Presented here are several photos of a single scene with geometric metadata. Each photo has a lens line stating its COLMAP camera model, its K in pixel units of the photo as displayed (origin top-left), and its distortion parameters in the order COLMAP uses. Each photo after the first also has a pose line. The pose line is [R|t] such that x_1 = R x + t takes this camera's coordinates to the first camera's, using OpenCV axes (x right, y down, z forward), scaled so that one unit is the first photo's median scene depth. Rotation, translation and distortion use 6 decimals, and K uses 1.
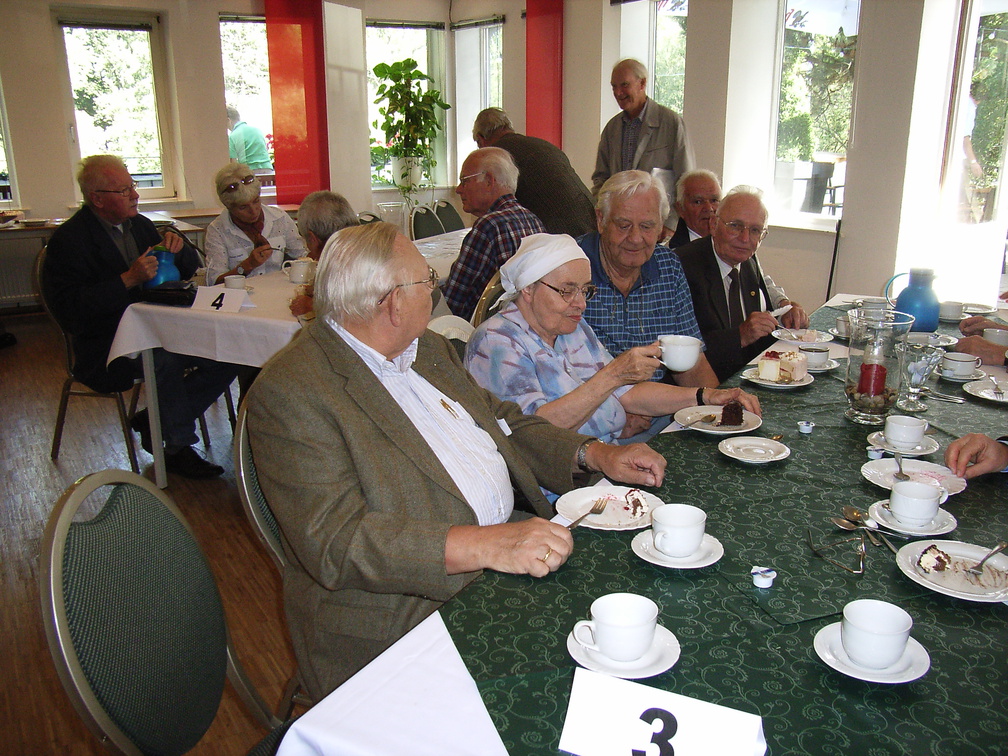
lens RADIAL K [[910.2, 0, 504.0], [0, 910.2, 378.0], [0, 0, 1]] dist [-0.140968, 0.181007]
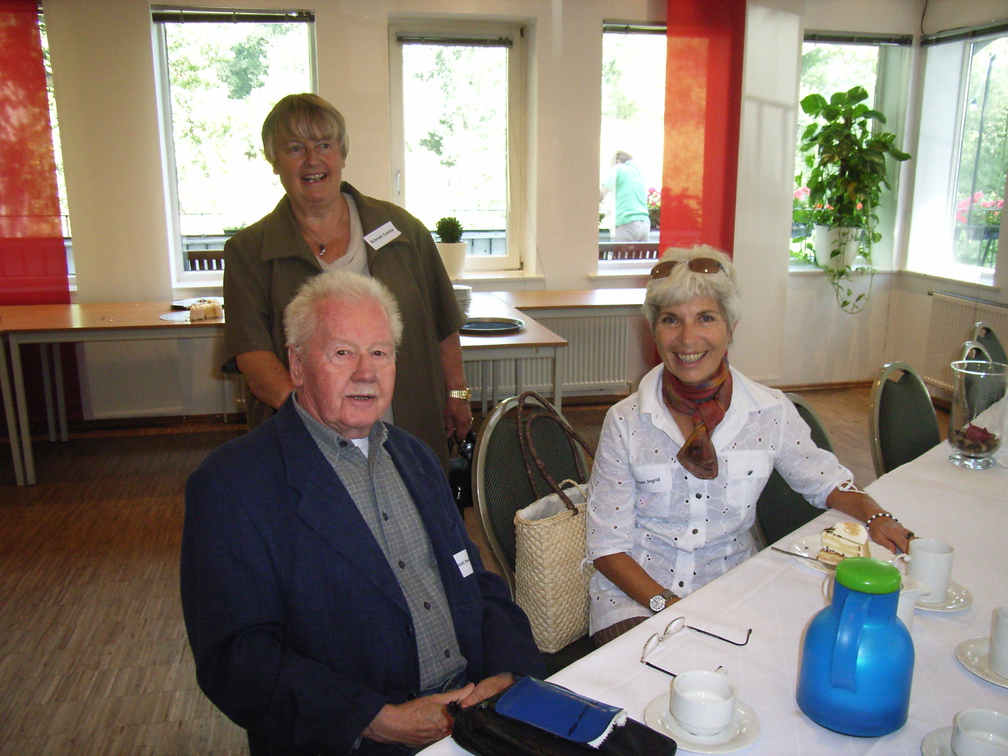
lens RADIAL K [[910.2, 0, 504.0], [0, 910.2, 378.0], [0, 0, 1]] dist [-0.140968, 0.181007]
pose [[0.939215, 0.086521, -0.332249, -0.112529], [-0.102060, 0.994339, -0.029570, -0.080946], [0.327809, 0.061682, 0.942728, 0.265540]]
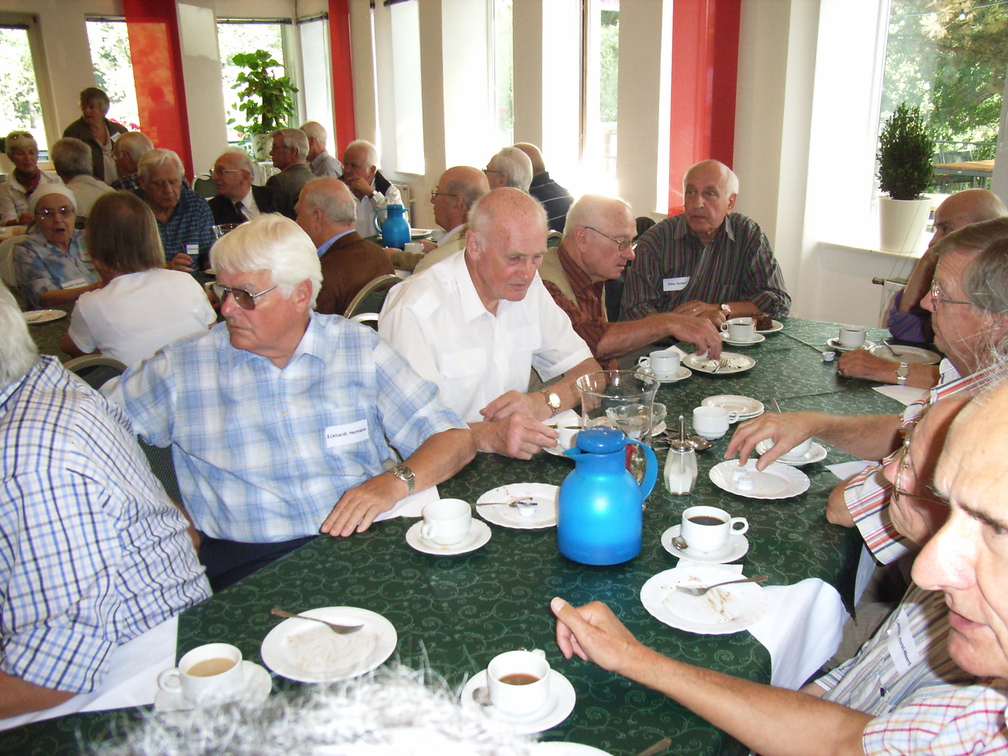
lens RADIAL K [[910.2, 0, 504.0], [0, 910.2, 378.0], [0, 0, 1]] dist [-0.140968, 0.181007]
pose [[0.999843, -0.003308, -0.017402, 0.229800], [0.003796, 0.999599, 0.028054, 0.044121], [0.017303, -0.028116, 0.999455, -0.178401]]
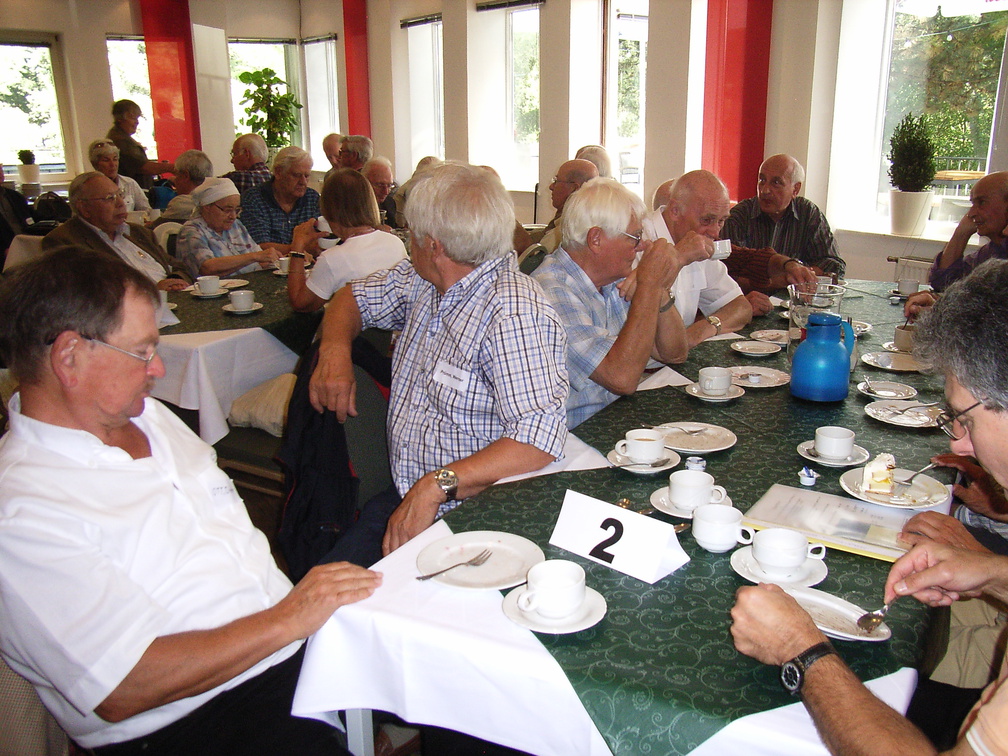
lens RADIAL K [[910.2, 0, 504.0], [0, 910.2, 378.0], [0, 0, 1]] dist [-0.140968, 0.181007]
pose [[0.998438, -0.020291, 0.052060, 0.146794], [0.020000, 0.999781, 0.006096, 0.072299], [-0.052172, -0.005045, 0.998625, -0.253416]]
